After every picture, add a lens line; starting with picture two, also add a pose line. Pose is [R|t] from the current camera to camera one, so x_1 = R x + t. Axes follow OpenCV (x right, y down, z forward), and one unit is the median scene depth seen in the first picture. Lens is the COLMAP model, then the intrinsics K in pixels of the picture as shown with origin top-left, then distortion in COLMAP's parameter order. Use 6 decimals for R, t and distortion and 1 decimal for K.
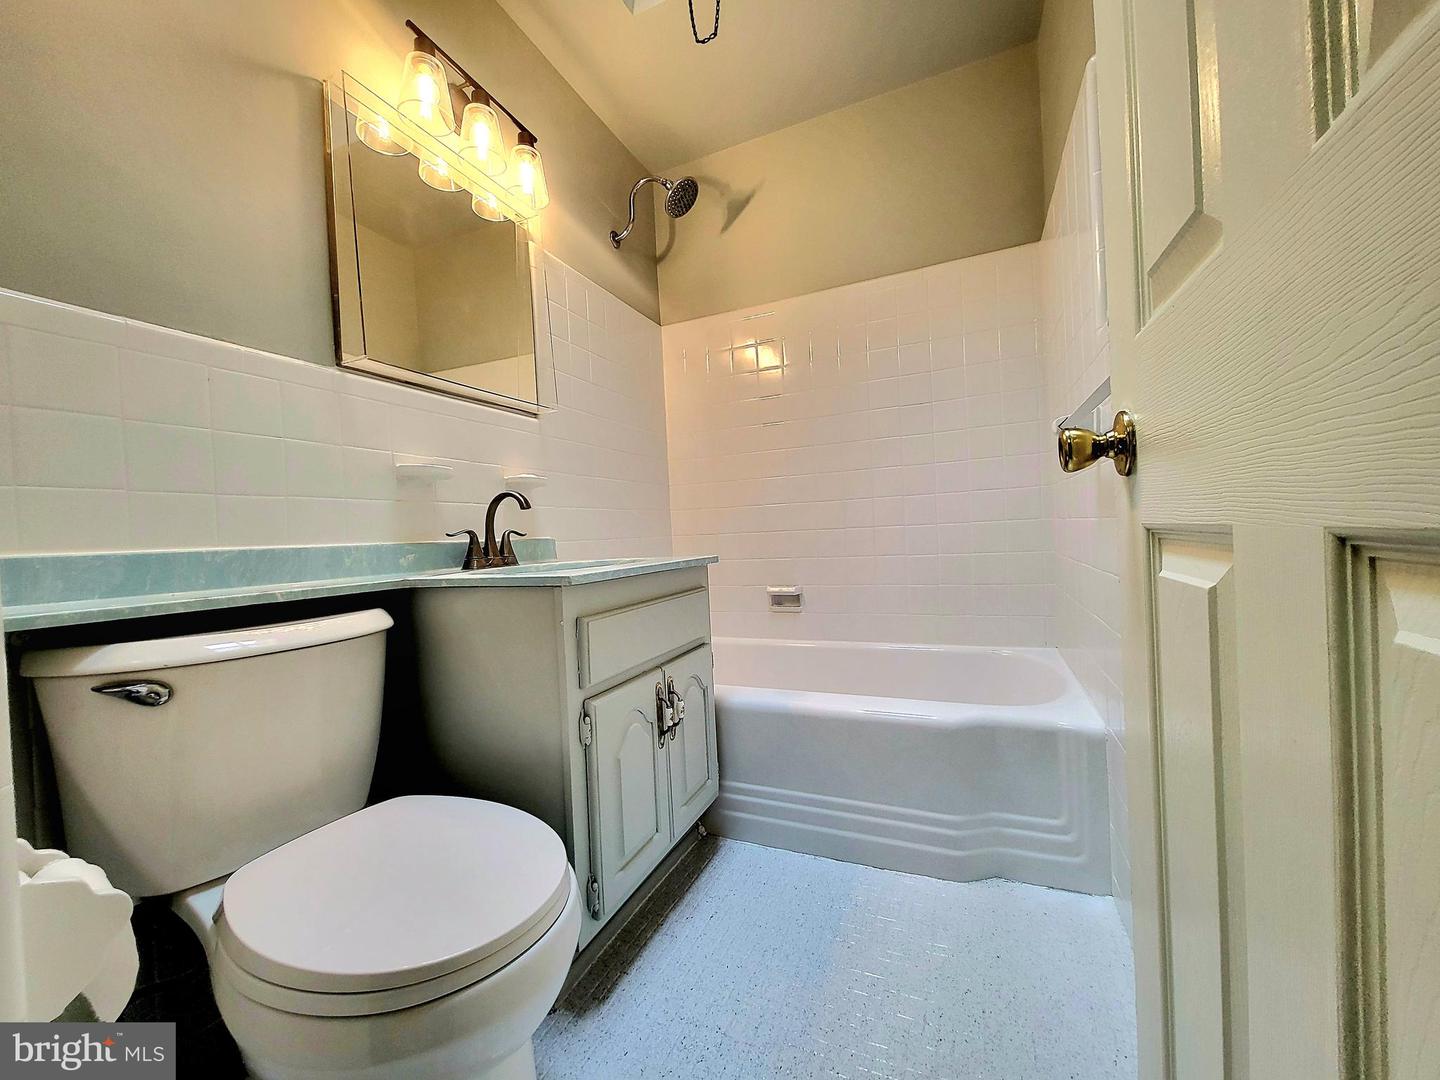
lens RADIAL K [[568.7, 0, 720.0], [0, 568.7, 540.0], [0, 0, 1]] dist [0.001292, 0.000053]
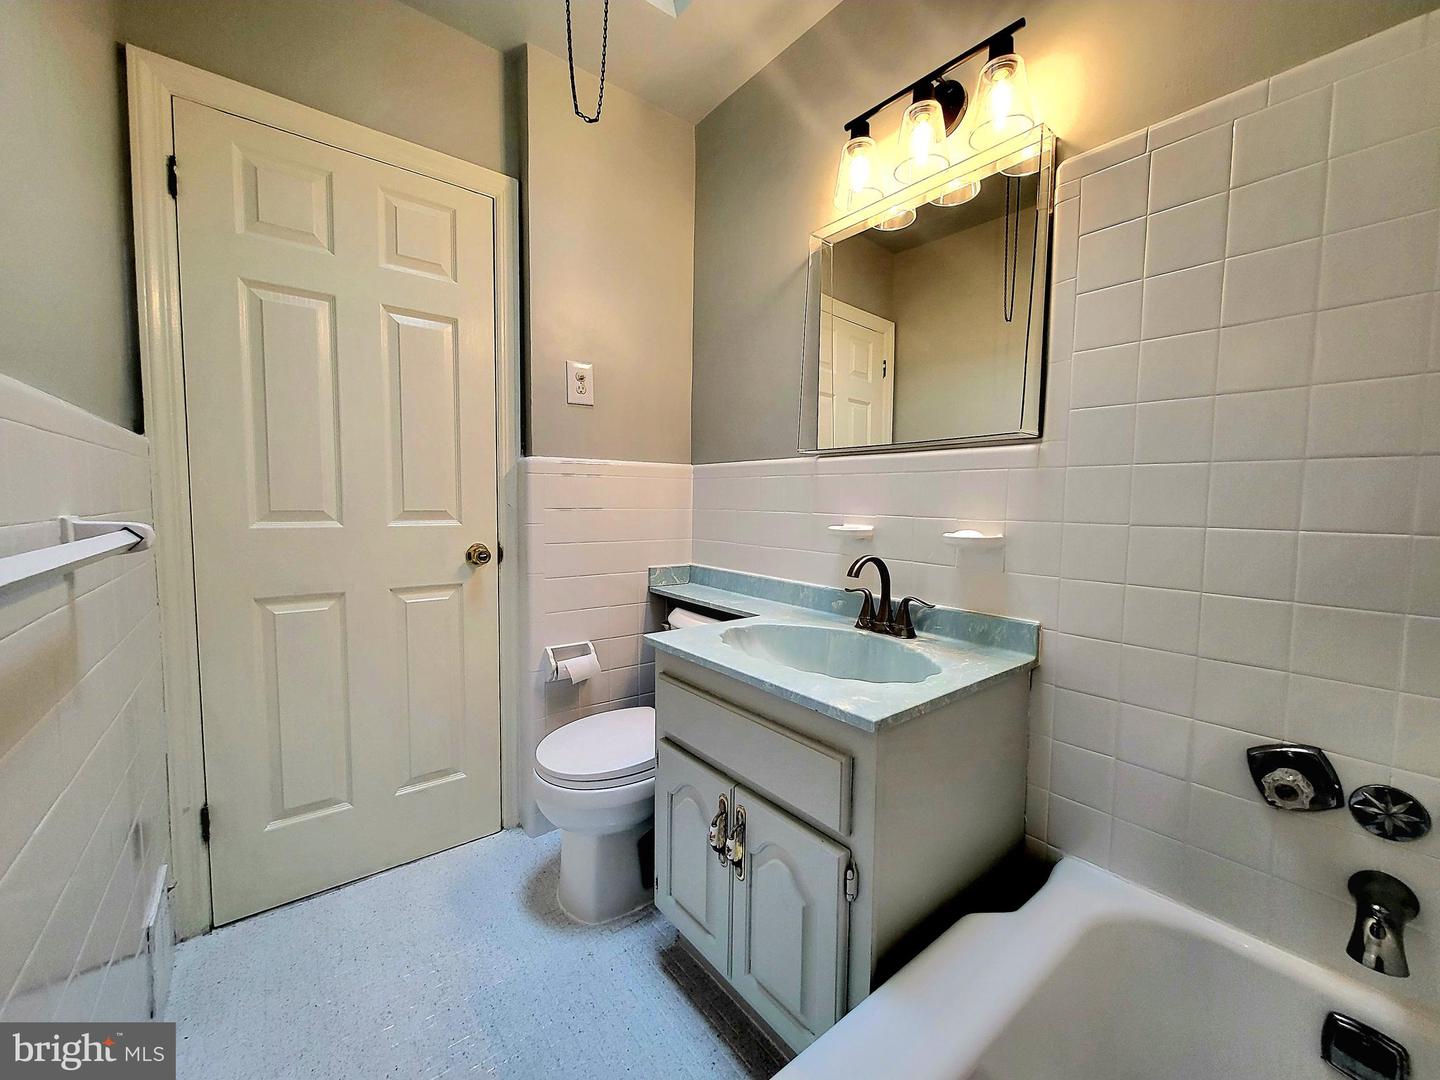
lens RADIAL K [[568.7, 0, 720.0], [0, 568.7, 540.0], [0, 0, 1]] dist [0.001292, 0.000053]
pose [[-0.471162, 0.102756, -0.876041, 0.618805], [-0.006502, 0.992759, 0.119944, -0.245684], [0.882023, 0.062209, -0.467083, 1.347166]]
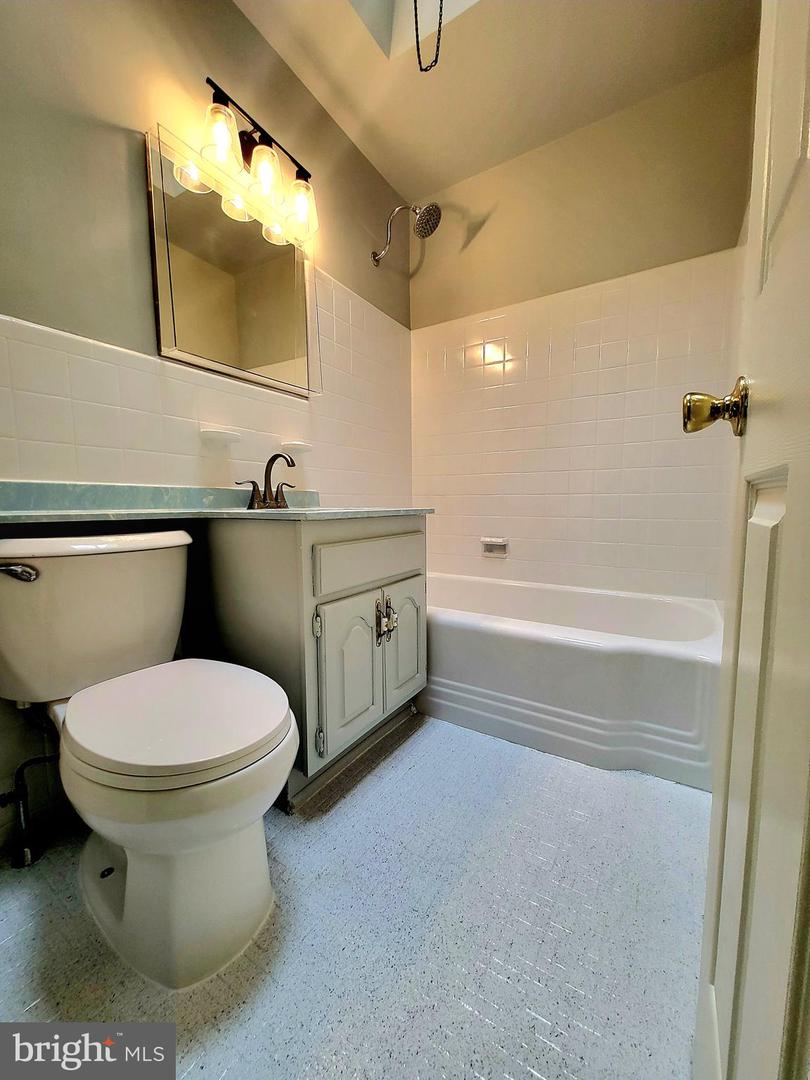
lens RADIAL K [[427.7, 0, 402.4], [0, 427.7, 542.3], [0, 0, 1]] dist [0.002622, -0.000144]
pose [[0.987621, 0.057875, -0.145793, 0.085460], [-0.044846, 0.994830, 0.091118, 0.022206], [0.150313, -0.083452, 0.985110, 0.020366]]
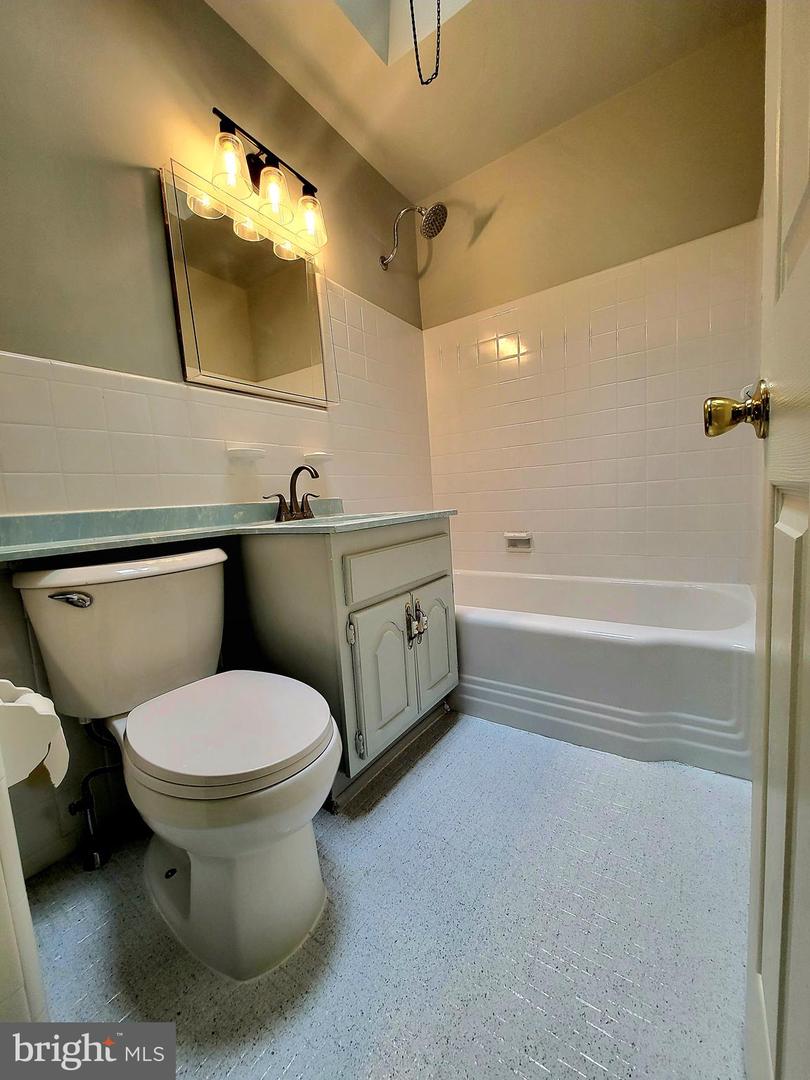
lens RADIAL K [[426.5, 0, 404.0], [0, 426.5, 543.3], [0, 0, 1]] dist [0.001292, 0.000053]
pose [[0.981450, 0.004689, -0.191662, 0.078593], [0.016013, 0.994203, 0.106322, -0.002931], [0.191049, -0.107419, 0.975685, 0.003522]]
